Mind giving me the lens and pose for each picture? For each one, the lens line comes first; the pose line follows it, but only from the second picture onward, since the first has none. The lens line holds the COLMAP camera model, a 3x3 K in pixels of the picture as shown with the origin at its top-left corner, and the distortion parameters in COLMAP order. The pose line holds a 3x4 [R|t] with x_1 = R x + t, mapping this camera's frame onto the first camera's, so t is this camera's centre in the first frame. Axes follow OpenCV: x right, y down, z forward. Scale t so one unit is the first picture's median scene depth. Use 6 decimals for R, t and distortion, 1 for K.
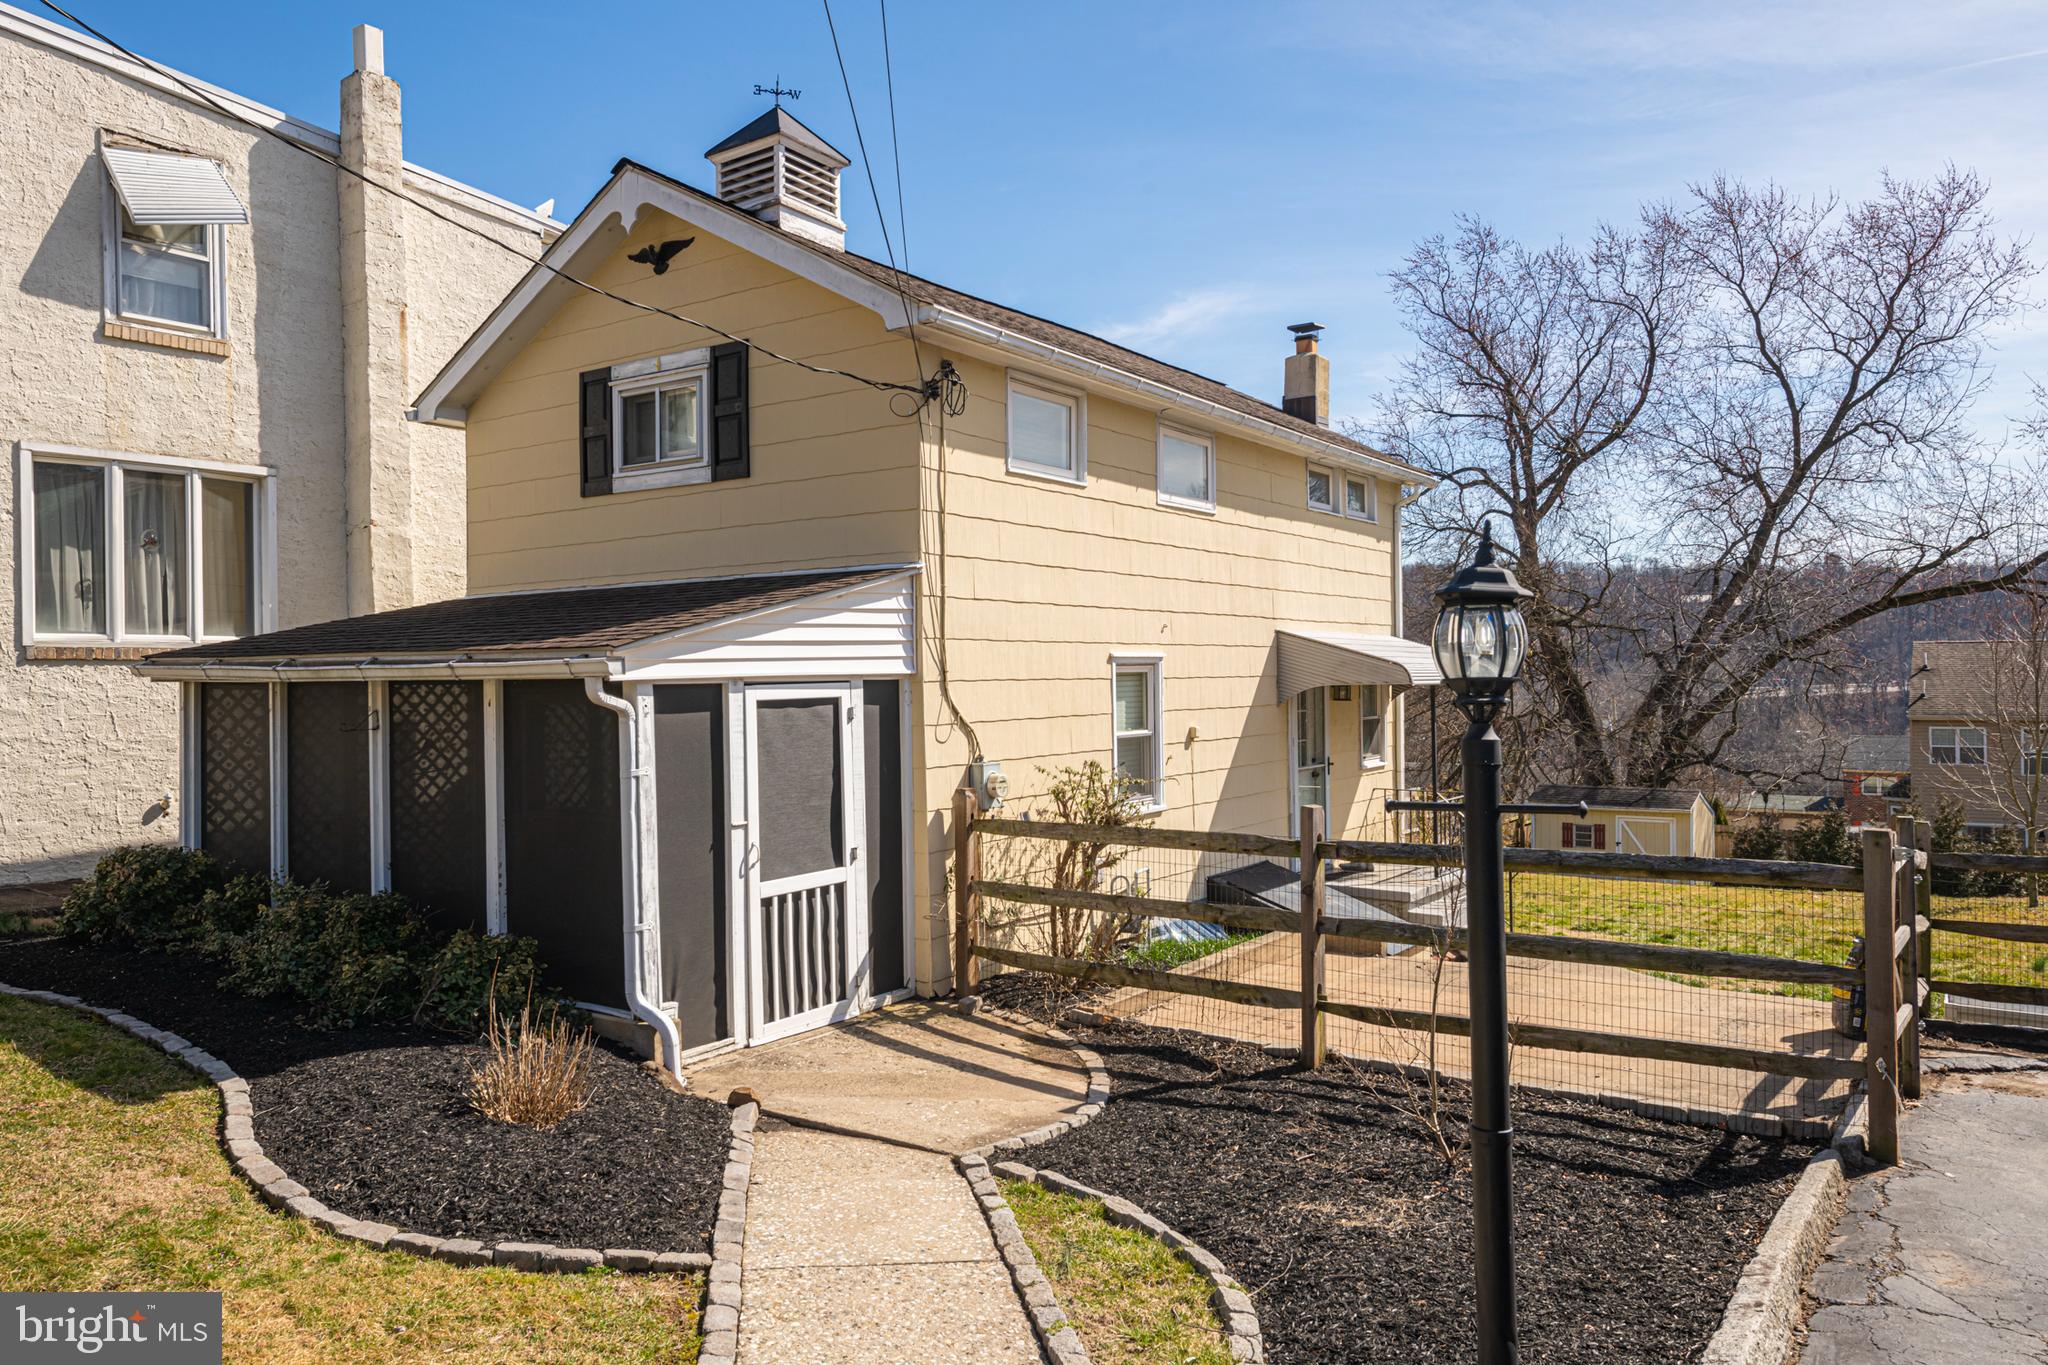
lens RADIAL K [[1392.1, 0, 981.0], [0, 1392.1, 678.1], [0, 0, 1]] dist [-0.005171, -0.001784]
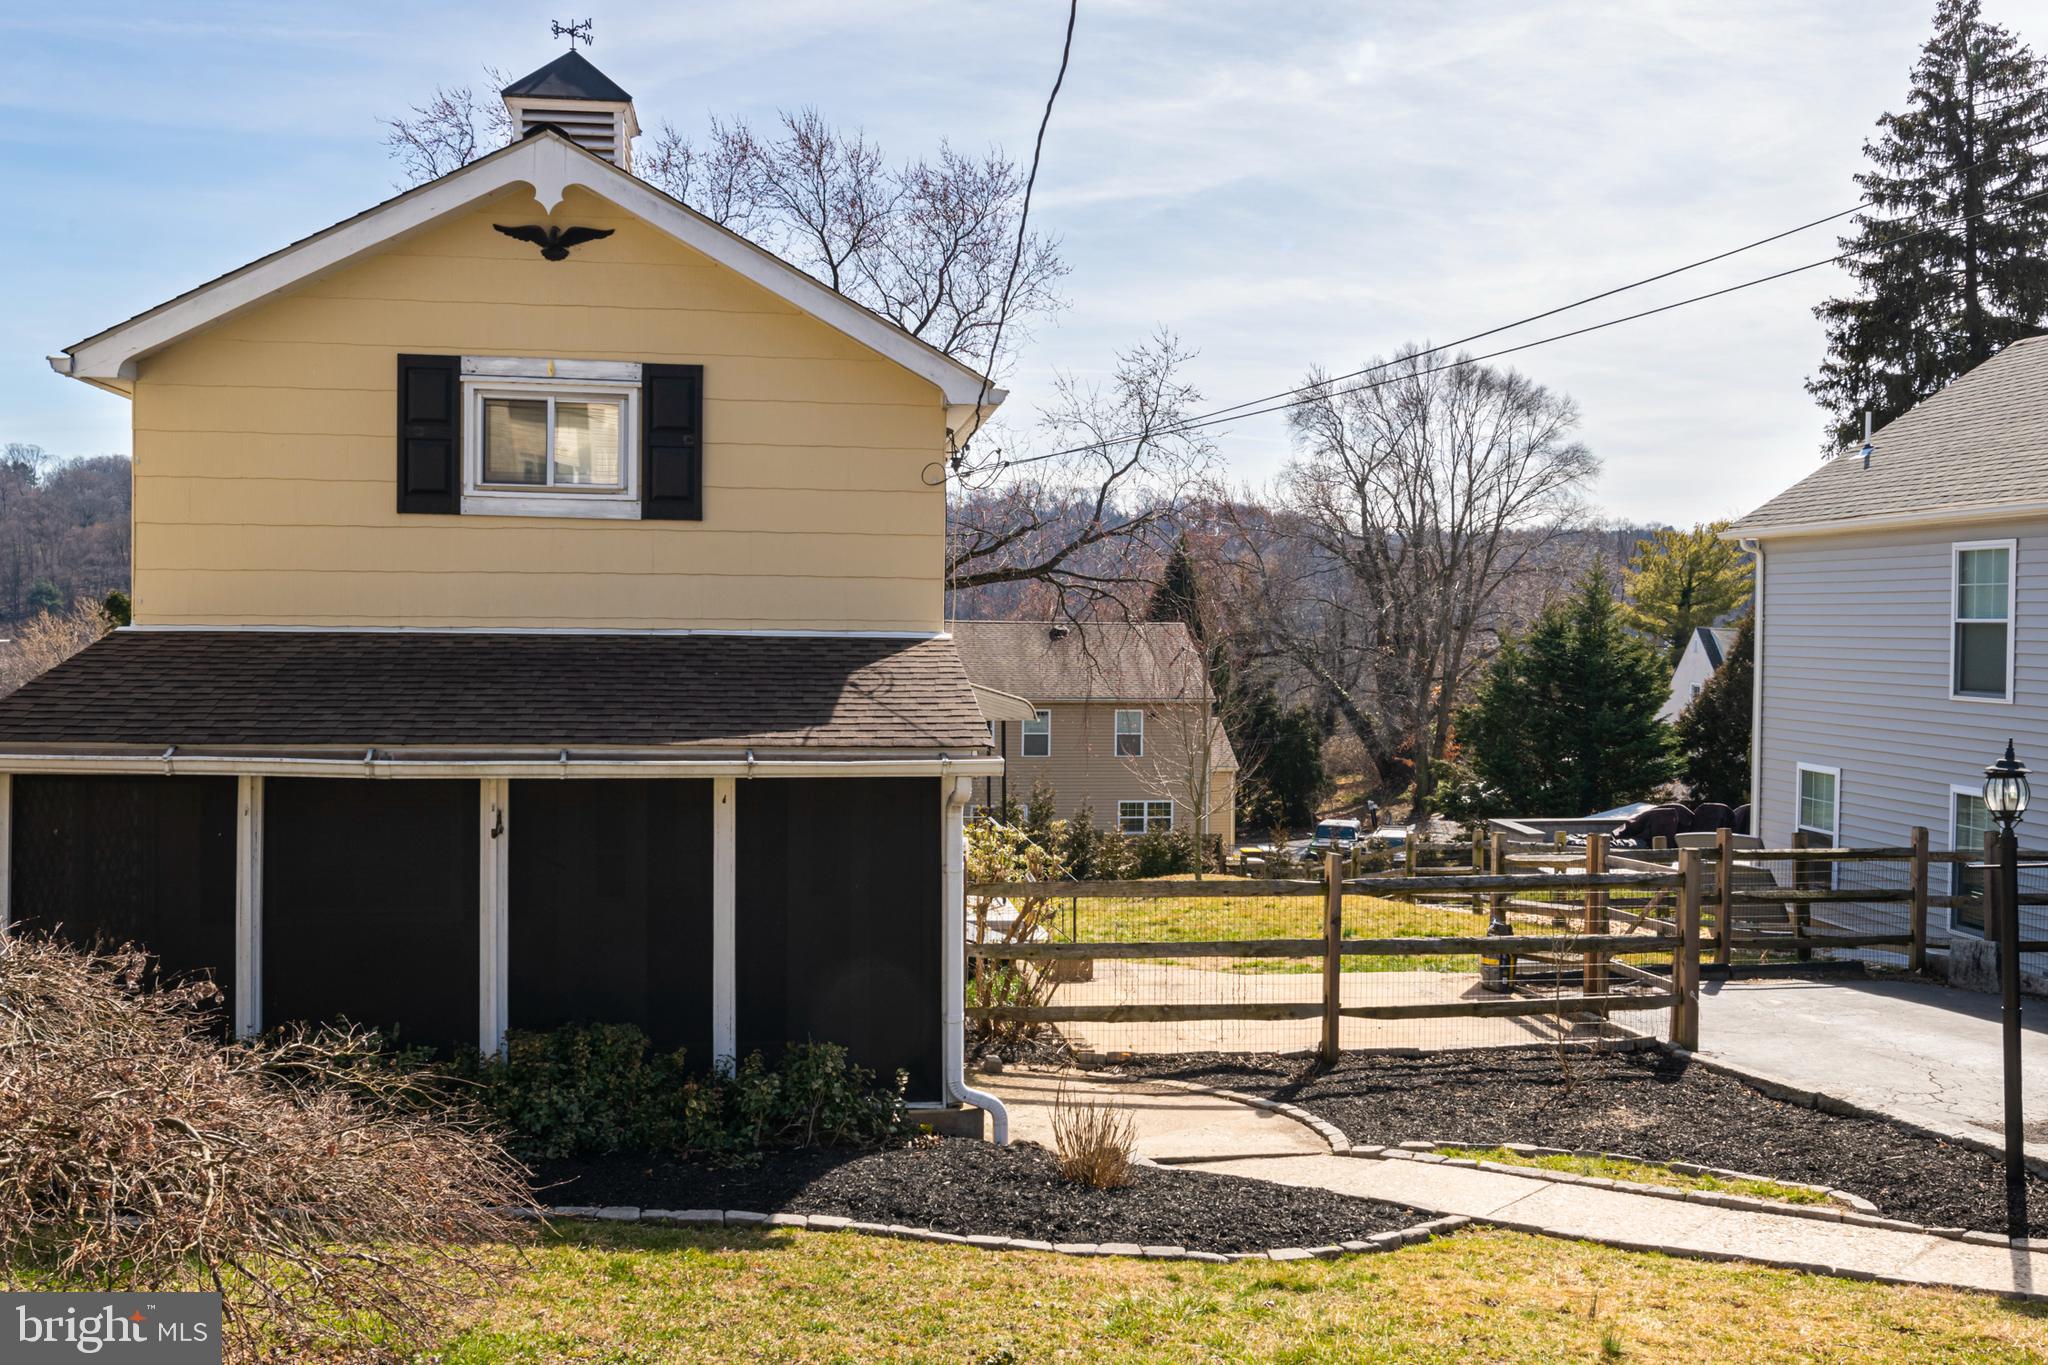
lens RADIAL K [[1876.2, 0, 1072.8], [0, 1876.2, 655.7], [0, 0, 1]] dist [0.013442, -0.001116]
pose [[0.714363, 0.007756, 0.699733, -0.205338], [-0.019173, 0.999780, 0.008492, -0.017686], [-0.699513, -0.019482, 0.714354, -0.007524]]
